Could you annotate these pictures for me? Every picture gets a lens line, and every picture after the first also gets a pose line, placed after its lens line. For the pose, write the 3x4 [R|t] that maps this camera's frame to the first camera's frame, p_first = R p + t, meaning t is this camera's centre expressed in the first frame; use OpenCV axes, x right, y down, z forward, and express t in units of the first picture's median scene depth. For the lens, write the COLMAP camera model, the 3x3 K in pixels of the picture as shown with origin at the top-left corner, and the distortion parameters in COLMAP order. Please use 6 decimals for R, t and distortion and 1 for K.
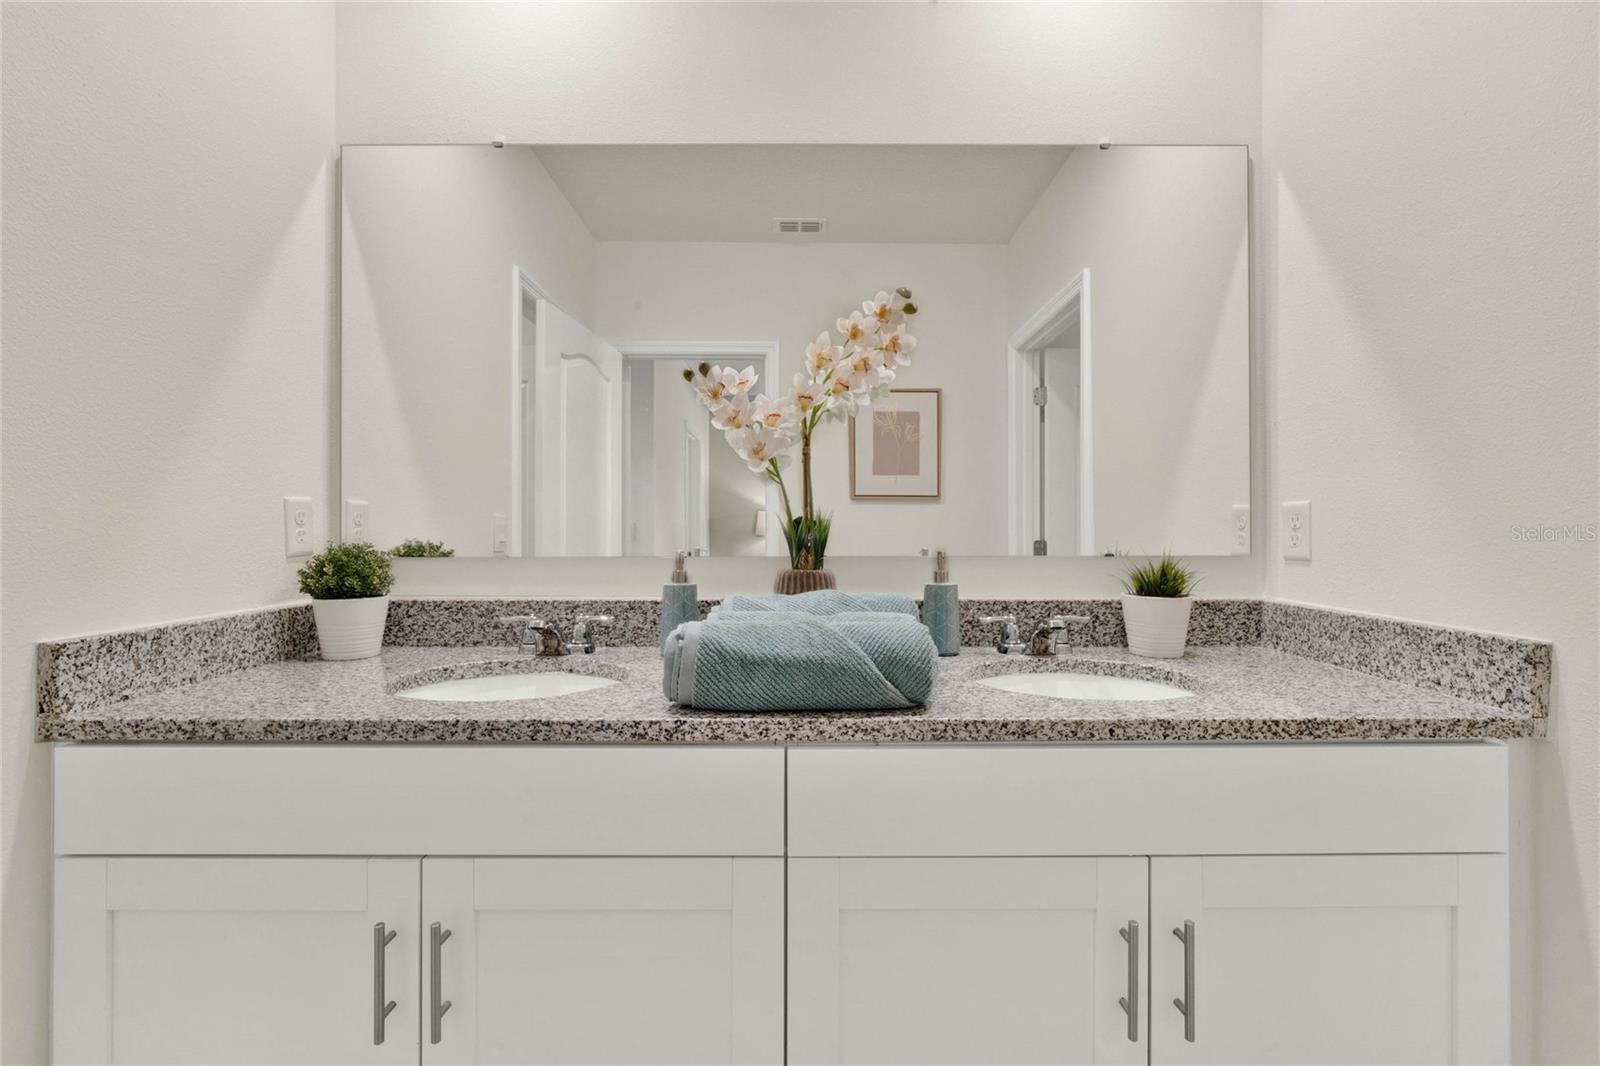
lens RADIAL K [[668.2, 0, 800.0], [0, 668.2, 532.1], [0, 0, 1]] dist [0.001820, 0.000243]
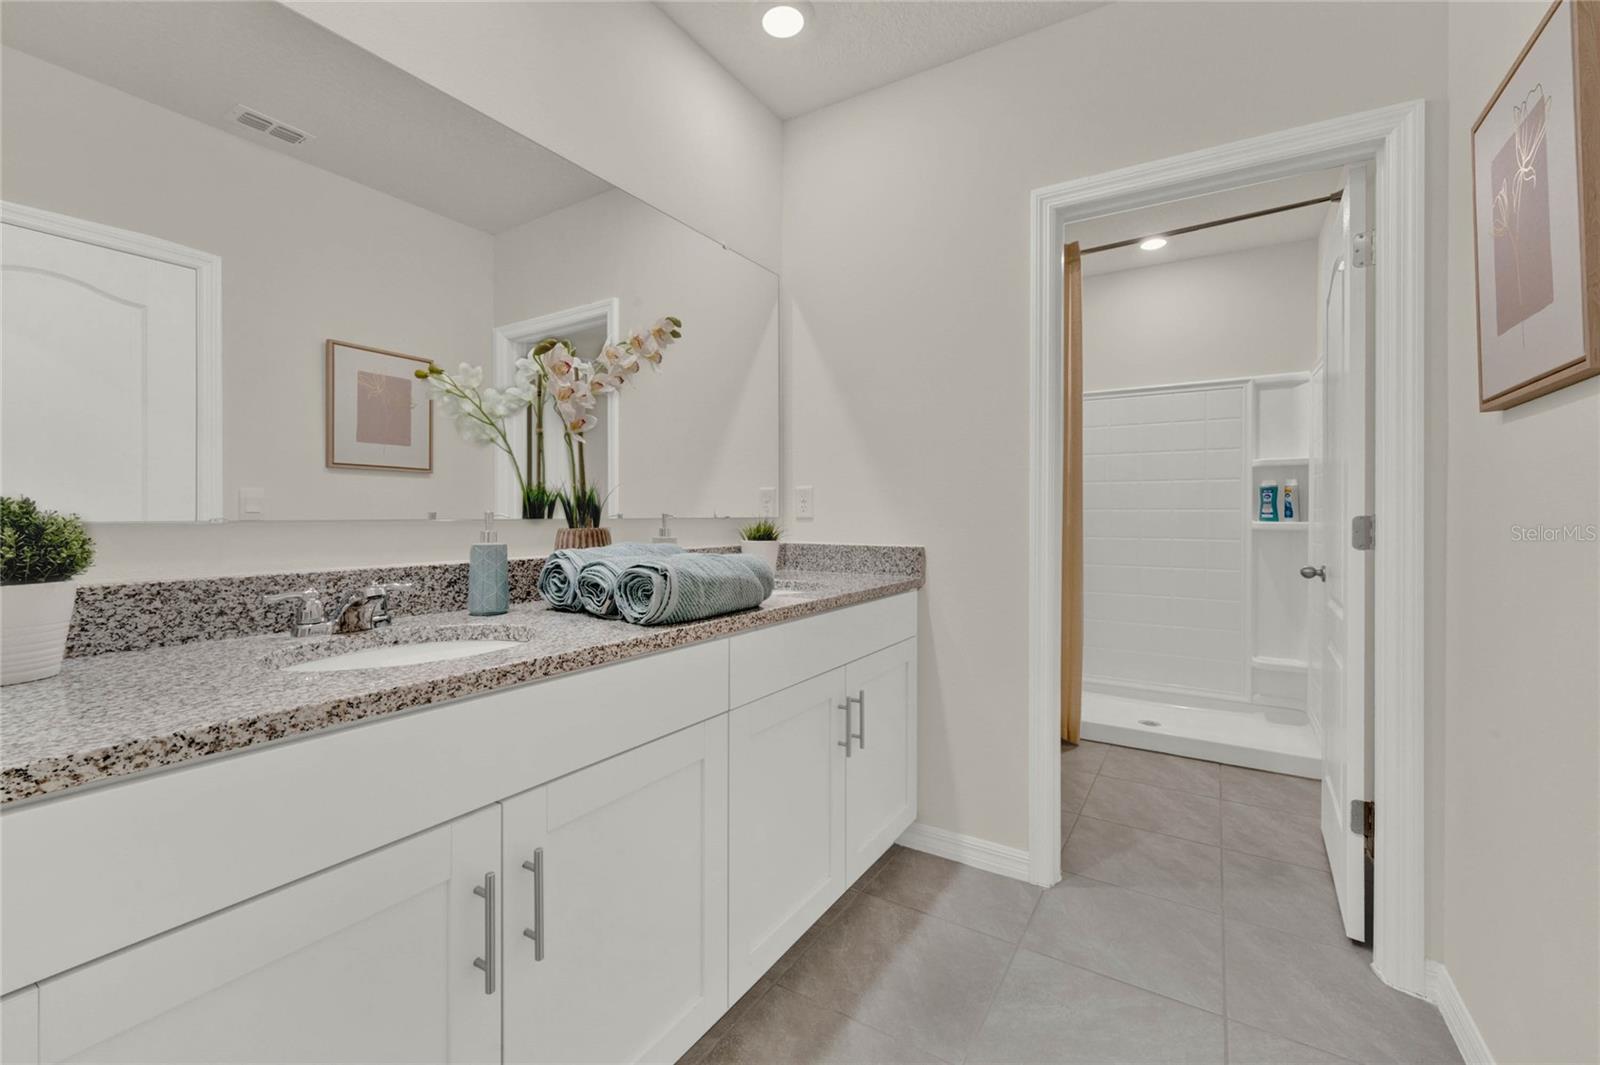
lens RADIAL K [[668.2, 0, 800.0], [0, 668.2, 521.3], [0, 0, 1]] dist [0.001820, 0.000243]
pose [[0.534416, -0.006817, 0.845194, -0.829791], [0.000317, 0.999969, 0.007865, 0.035615], [-0.845222, -0.003935, 0.534401, 0.046495]]
